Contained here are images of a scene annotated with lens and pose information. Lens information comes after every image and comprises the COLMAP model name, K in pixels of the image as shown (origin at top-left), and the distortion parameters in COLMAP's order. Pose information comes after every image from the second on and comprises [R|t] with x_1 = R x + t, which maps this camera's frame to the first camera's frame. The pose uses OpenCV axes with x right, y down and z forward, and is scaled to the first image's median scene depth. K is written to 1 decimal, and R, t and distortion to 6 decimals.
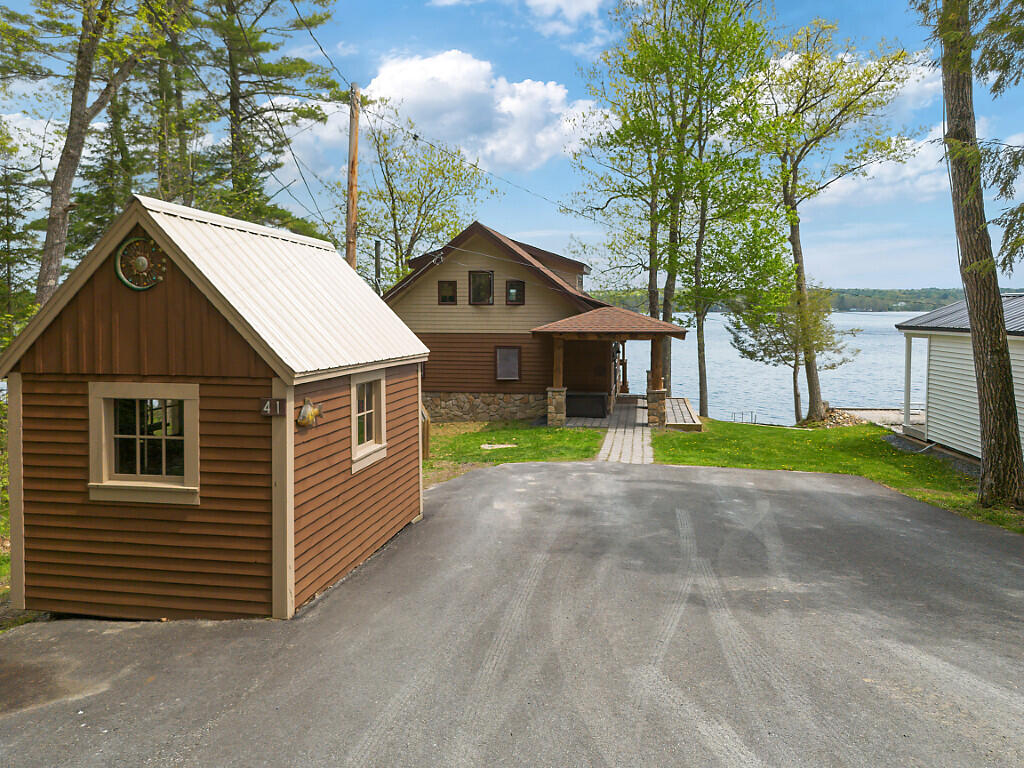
lens RADIAL K [[733.1, 0, 512.0], [0, 733.1, 384.0], [0, 0, 1]] dist [0.090338, -0.101150]
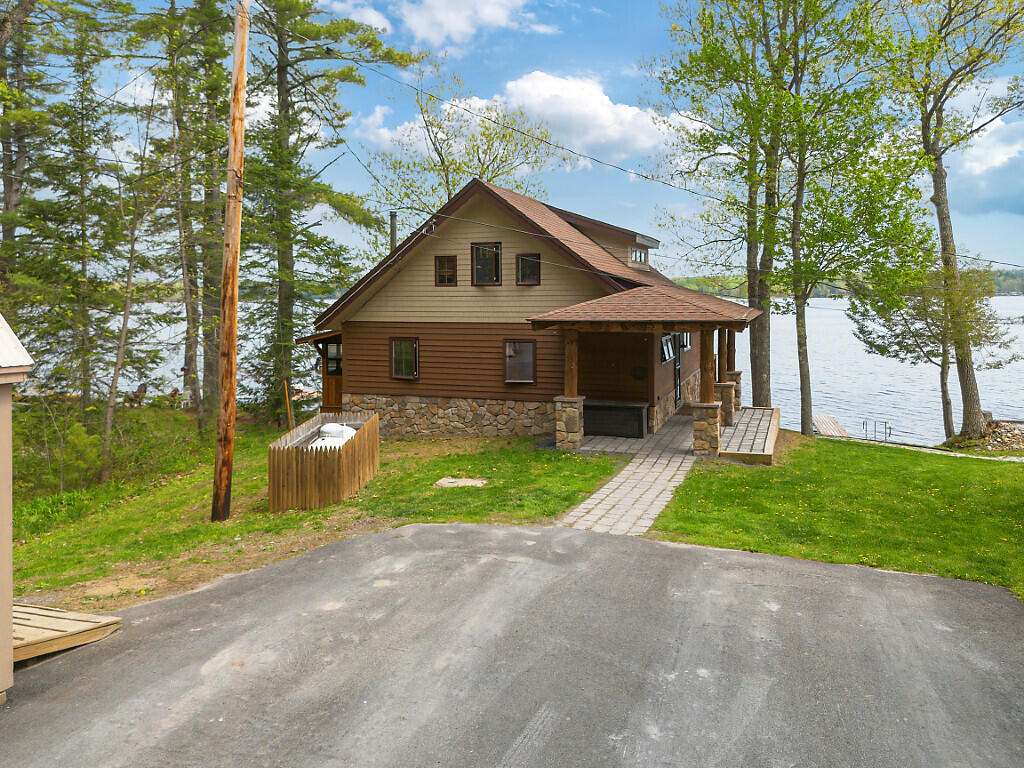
lens RADIAL K [[761.8, 0, 511.9], [0, 761.8, 344.0], [0, 0, 1]] dist [0.053844, -0.011239]
pose [[0.986008, 0.004658, -0.166634, 0.093337], [-0.010927, 0.999266, -0.036724, -0.013581], [0.166341, 0.038031, 0.985335, 0.169201]]
